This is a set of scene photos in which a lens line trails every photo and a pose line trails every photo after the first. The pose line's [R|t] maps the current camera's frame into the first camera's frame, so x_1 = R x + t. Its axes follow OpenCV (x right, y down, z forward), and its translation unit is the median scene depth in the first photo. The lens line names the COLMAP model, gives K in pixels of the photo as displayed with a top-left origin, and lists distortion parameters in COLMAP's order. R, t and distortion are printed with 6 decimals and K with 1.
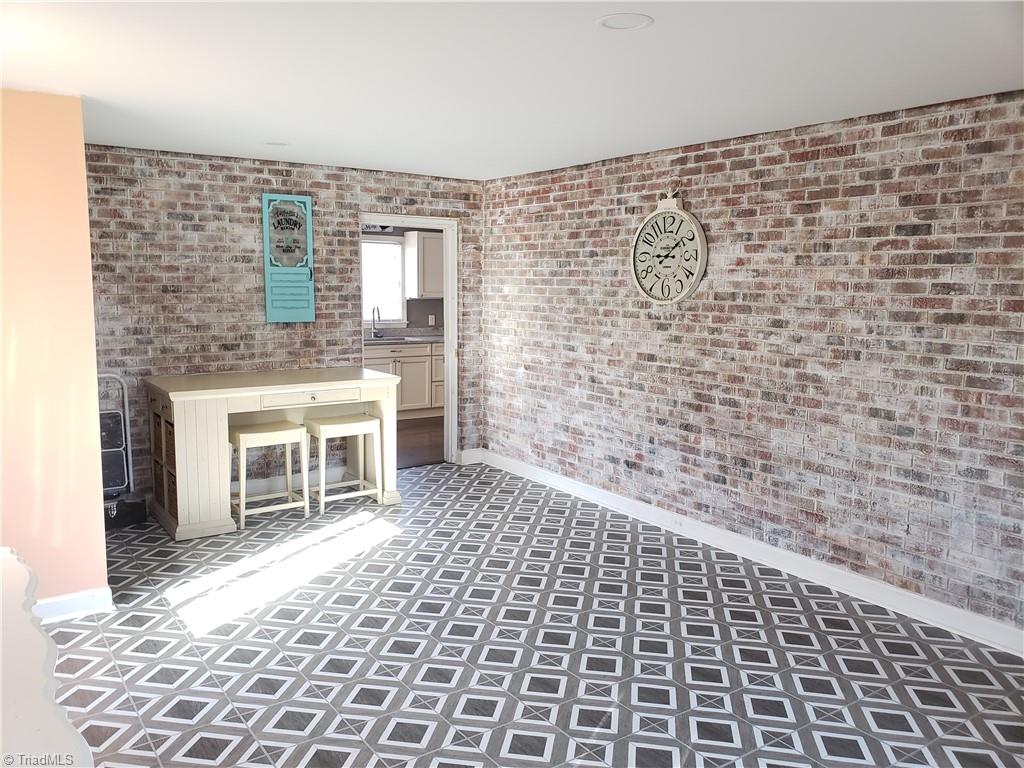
lens RADIAL K [[803.7, 0, 515.0], [0, 803.7, 418.3], [0, 0, 1]] dist [0.065641, -0.076712]
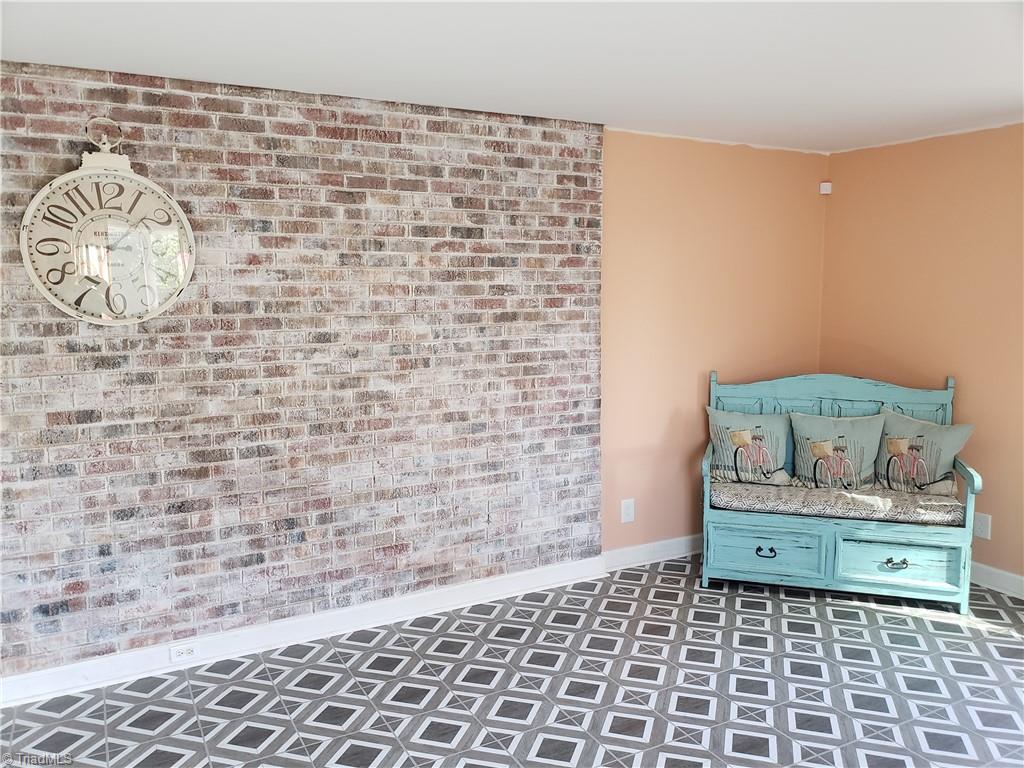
lens RADIAL K [[803.7, 0, 524.0], [0, 803.7, 401.3], [0, 0, 1]] dist [0.065641, -0.076712]
pose [[0.109567, -0.166592, 0.979919, -0.472187], [0.175438, 0.973619, 0.145905, -0.145556], [-0.978374, 0.155928, 0.135903, 0.747723]]
